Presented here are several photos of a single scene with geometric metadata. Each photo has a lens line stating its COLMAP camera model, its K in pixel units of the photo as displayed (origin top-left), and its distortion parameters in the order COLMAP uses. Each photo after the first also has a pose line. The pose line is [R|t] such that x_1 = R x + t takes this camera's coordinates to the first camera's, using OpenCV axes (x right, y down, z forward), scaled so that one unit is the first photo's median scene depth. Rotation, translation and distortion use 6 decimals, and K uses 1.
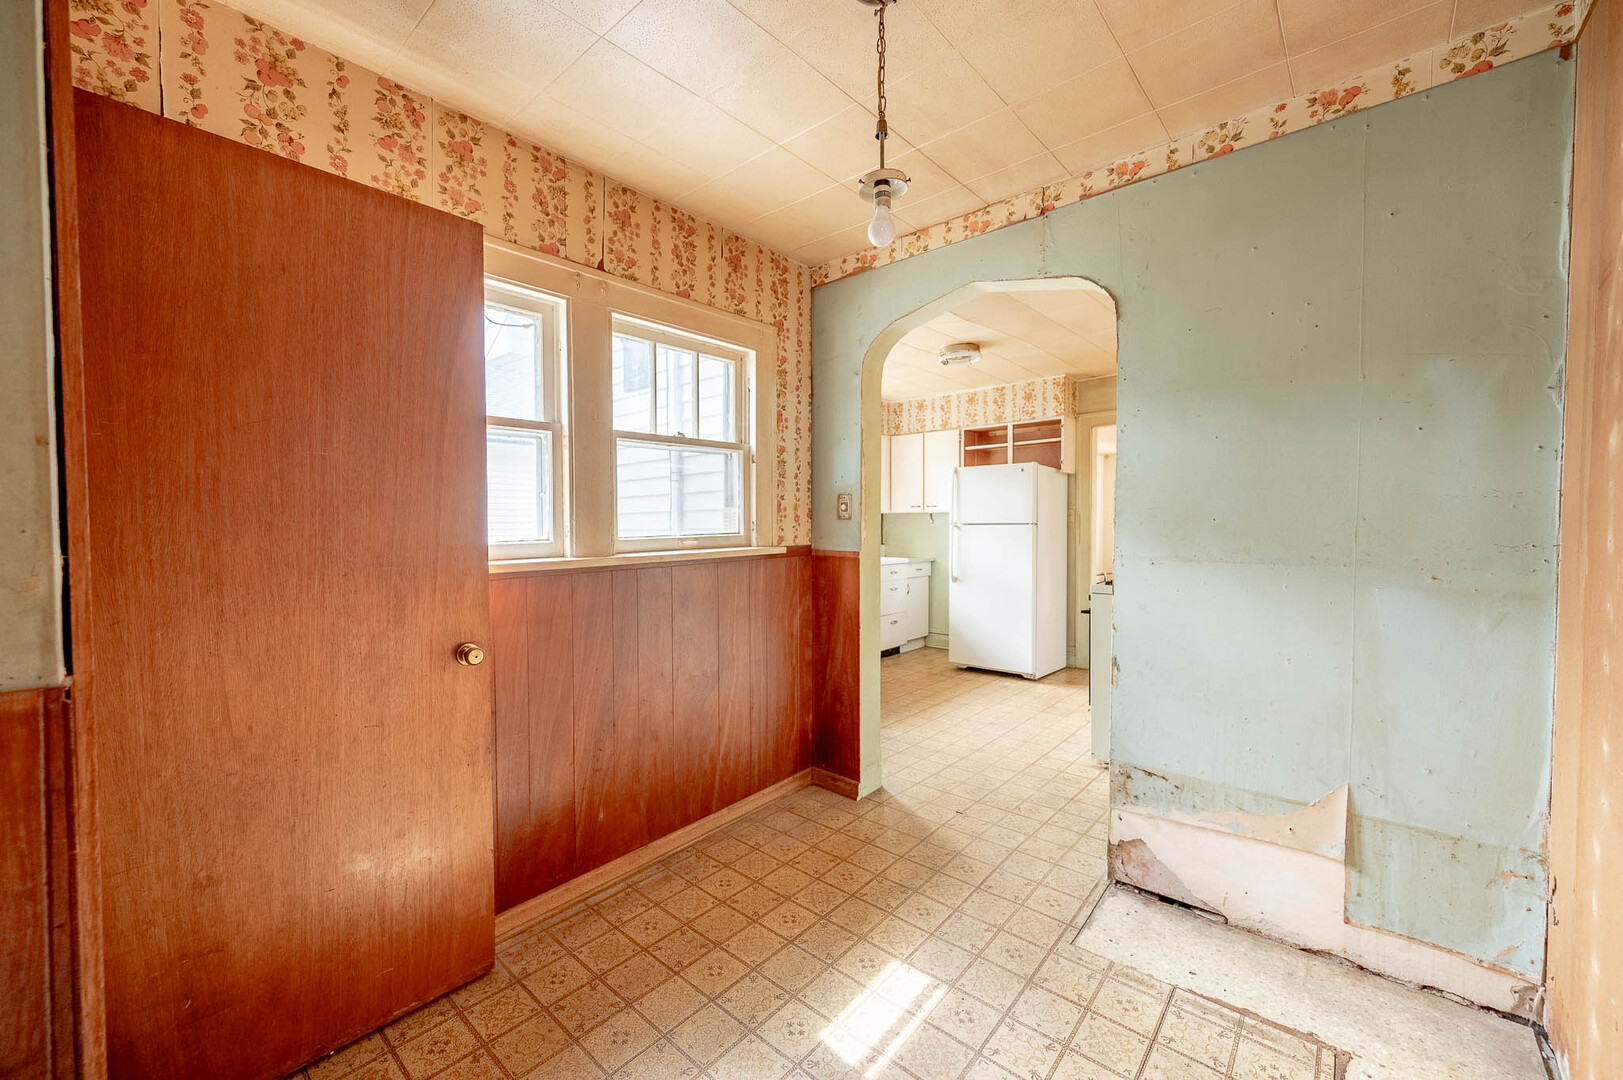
lens RADIAL K [[640.4, 0, 805.0], [0, 640.4, 533.5], [0, 0, 1]] dist [0.000117, 0.000025]
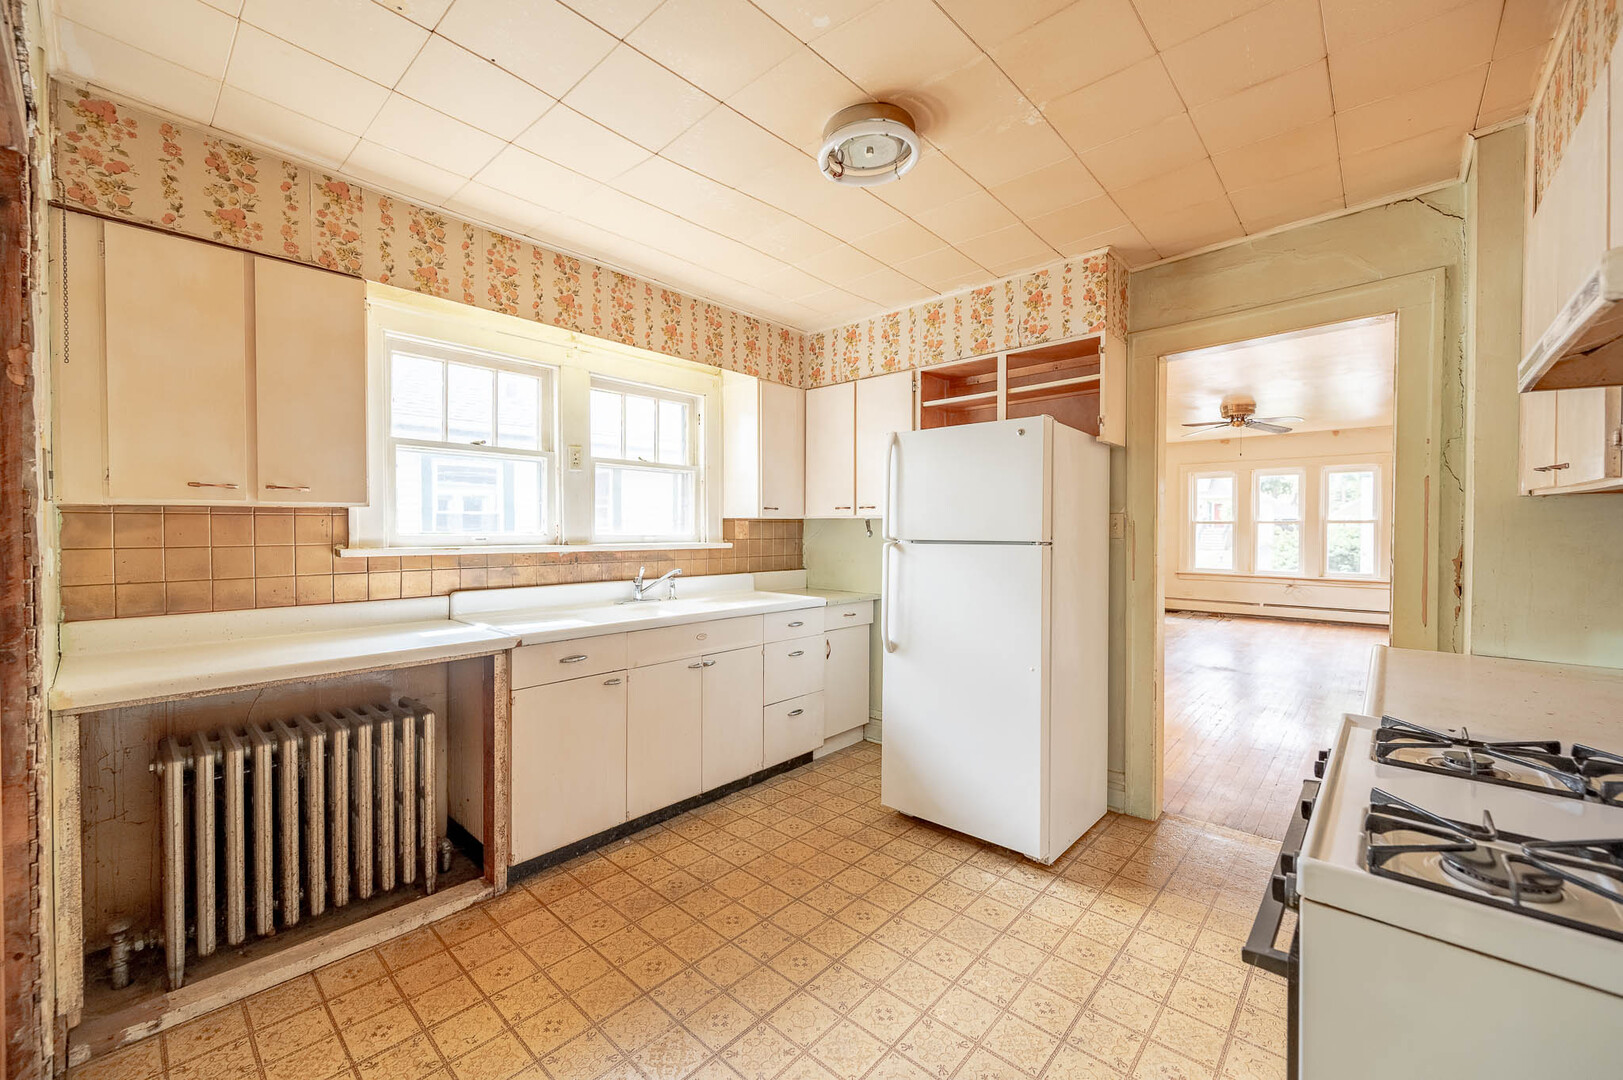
lens RADIAL K [[640.4, 0, 815.2], [0, 640.4, 531.6], [0, 0, 1]] dist [0.000117, 0.000025]
pose [[0.999642, -0.000471, -0.026745, 0.174459], [-0.000197, 0.999688, -0.024960, -0.008155], [0.026748, 0.024957, 0.999331, 0.453827]]
